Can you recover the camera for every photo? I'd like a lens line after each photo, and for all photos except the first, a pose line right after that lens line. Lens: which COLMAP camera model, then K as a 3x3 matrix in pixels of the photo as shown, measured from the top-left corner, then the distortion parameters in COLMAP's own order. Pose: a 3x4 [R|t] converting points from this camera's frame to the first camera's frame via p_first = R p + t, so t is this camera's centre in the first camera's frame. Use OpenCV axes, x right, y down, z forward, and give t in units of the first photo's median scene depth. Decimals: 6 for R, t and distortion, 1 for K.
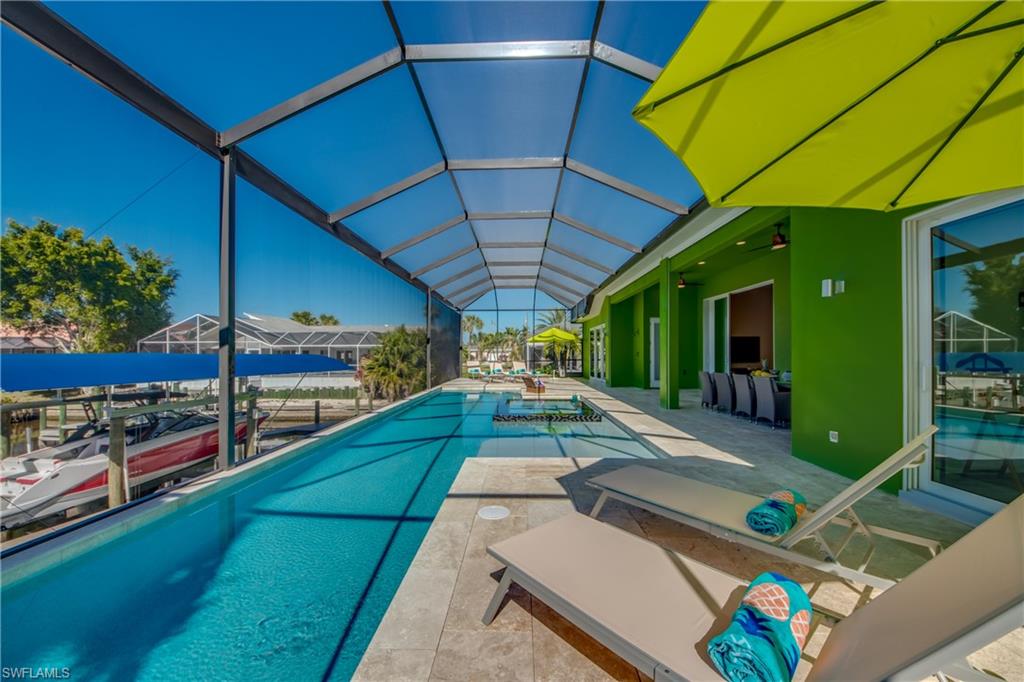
lens RADIAL K [[385.0, 0, 516.6], [0, 385.0, 350.8], [0, 0, 1]] dist [0.029043, -0.022322]
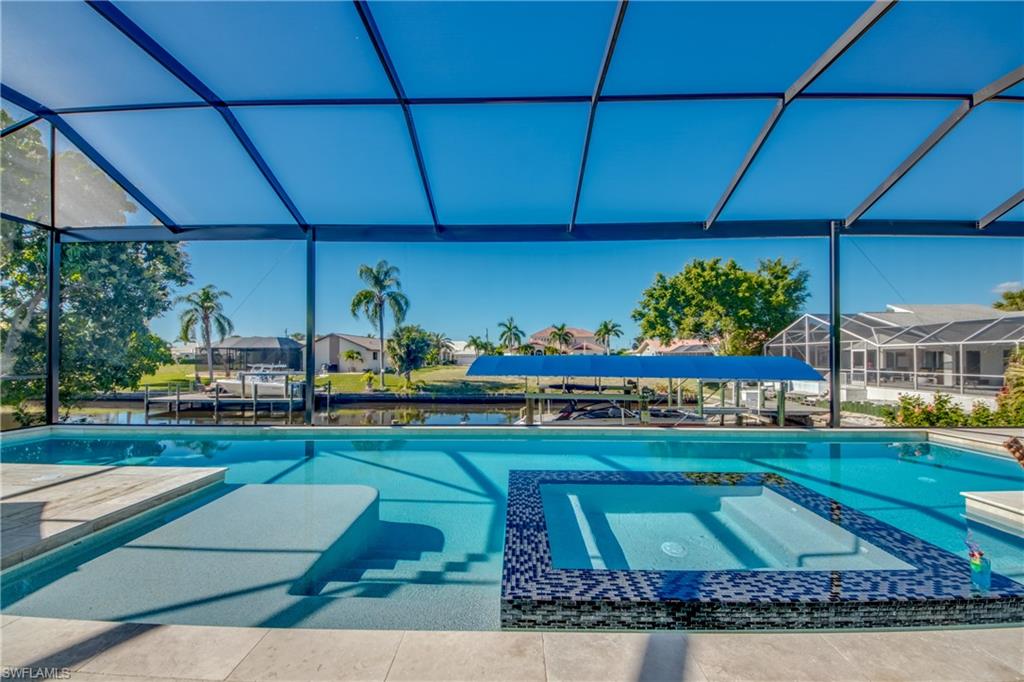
lens RADIAL K [[385.0, 0, 516.6], [0, 385.0, 350.8], [0, 0, 1]] dist [0.029043, -0.022322]
pose [[-0.002539, -0.010973, -0.999937, 0.161302], [0.007171, 0.999914, -0.010991, 0.001752], [0.999971, -0.007198, -0.002460, 0.336583]]
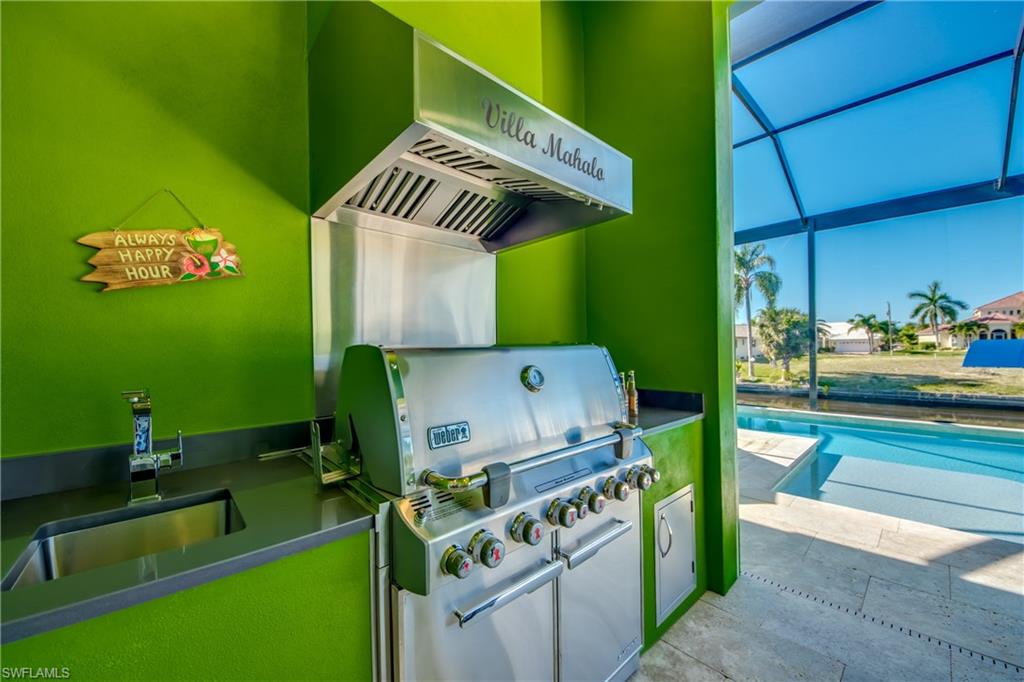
lens RADIAL K [[395.2, 0, 505.5], [0, 395.2, 346.8], [0, 0, 1]] dist [0.009877, -0.012236]
pose [[-0.736694, 0.014227, -0.676076, 0.255328], [0.023218, 0.999721, -0.004261, 0.000118], [0.675827, -0.018836, -0.736819, 0.246976]]
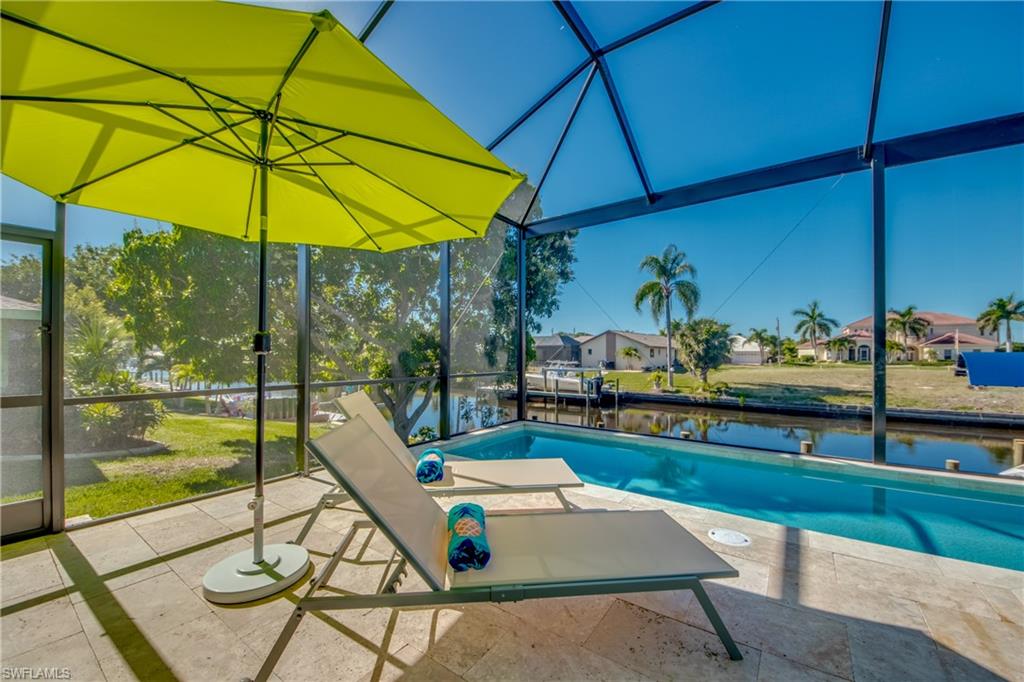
lens RADIAL K [[396.5, 0, 479.1], [0, 396.5, 352.9], [0, 0, 1]] dist [-0.039526, -0.000626]
pose [[-0.638808, 0.000790, -0.769365, 0.126406], [0.005292, 0.999980, -0.003366, 0.002769], [0.769348, -0.006222, -0.638800, 0.152255]]
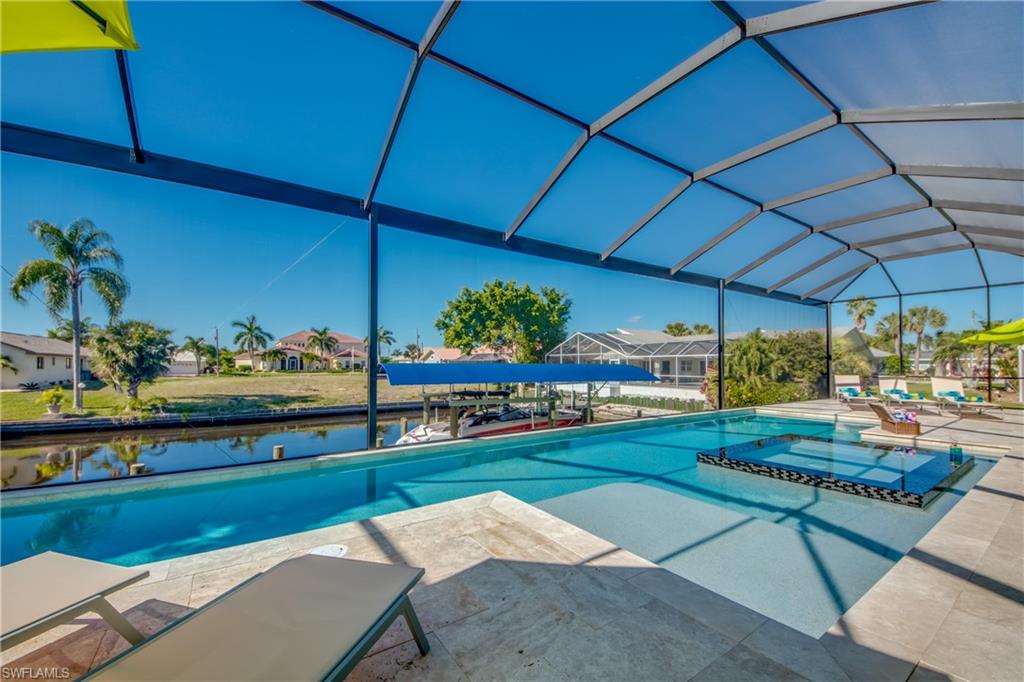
lens RADIAL K [[391.4, 0, 510.5], [0, 391.4, 354.8], [0, 0, 1]] dist [0.047620, -0.029736]
pose [[0.573776, -0.016029, -0.818855, 0.113321], [0.002050, 0.999833, -0.018135, 0.001696], [0.819009, 0.008727, 0.573714, 0.109698]]
